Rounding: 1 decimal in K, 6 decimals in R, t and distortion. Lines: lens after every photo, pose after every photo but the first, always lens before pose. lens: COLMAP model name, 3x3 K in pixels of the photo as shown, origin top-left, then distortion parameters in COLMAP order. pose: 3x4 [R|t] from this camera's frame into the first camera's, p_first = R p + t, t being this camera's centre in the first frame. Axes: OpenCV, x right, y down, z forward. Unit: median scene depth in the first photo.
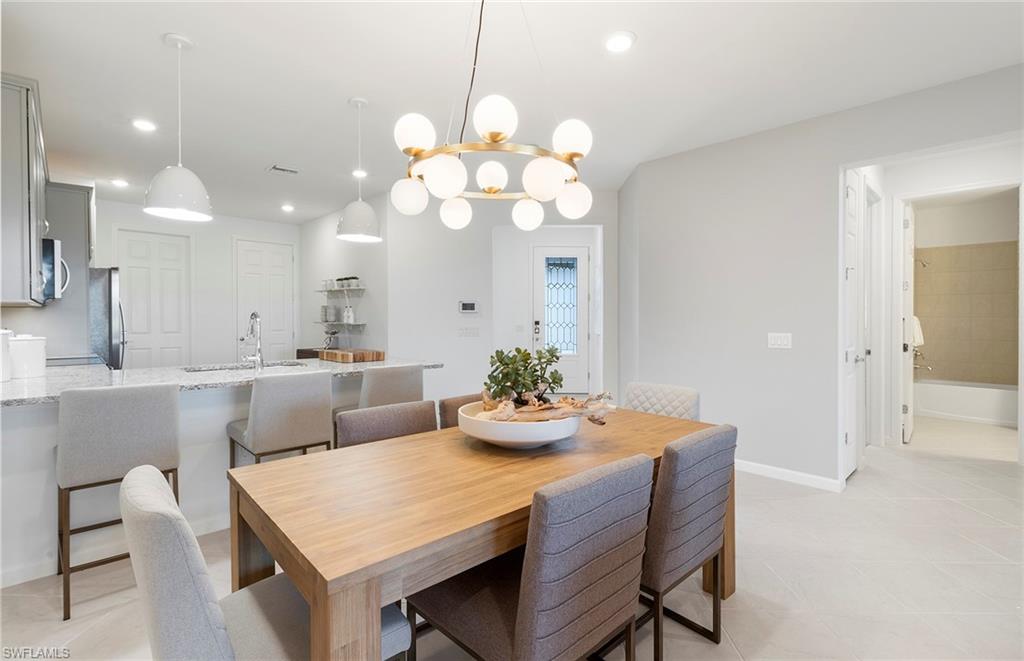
lens RADIAL K [[471.4, 0, 512.8], [0, 471.4, 324.6], [0, 0, 1]] dist [0.005346, -0.001863]
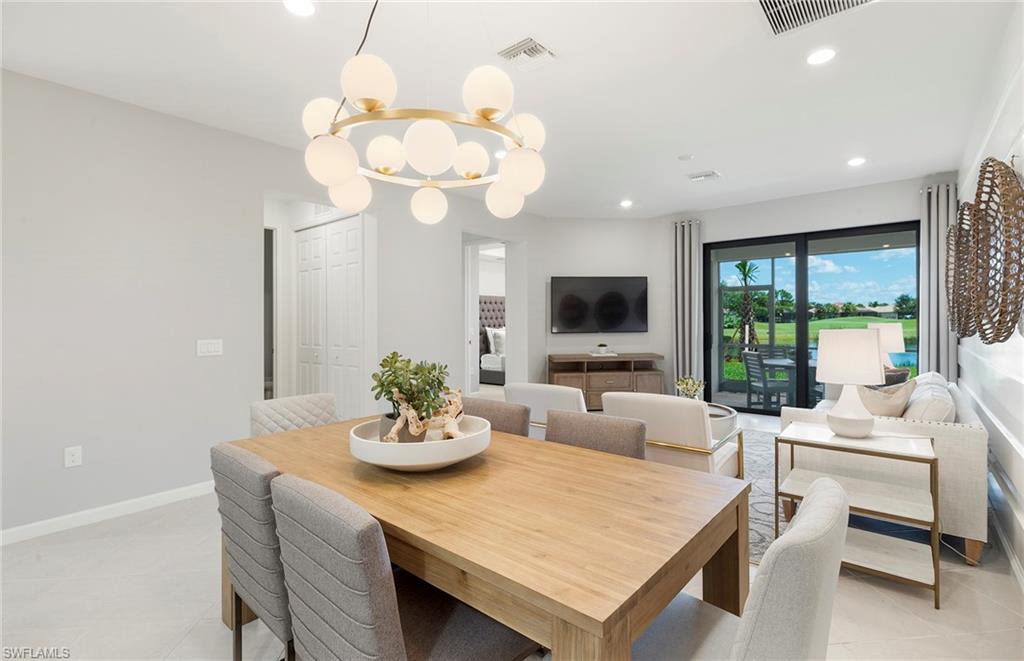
lens RADIAL K [[471.4, 0, 519.3], [0, 471.4, 324.8], [0, 0, 1]] dist [0.005346, -0.001863]
pose [[-0.120685, -0.009819, 0.992642, -0.284361], [0.024557, 0.999616, 0.012874, -0.005962], [-0.992387, 0.025930, -0.120398, 0.294431]]
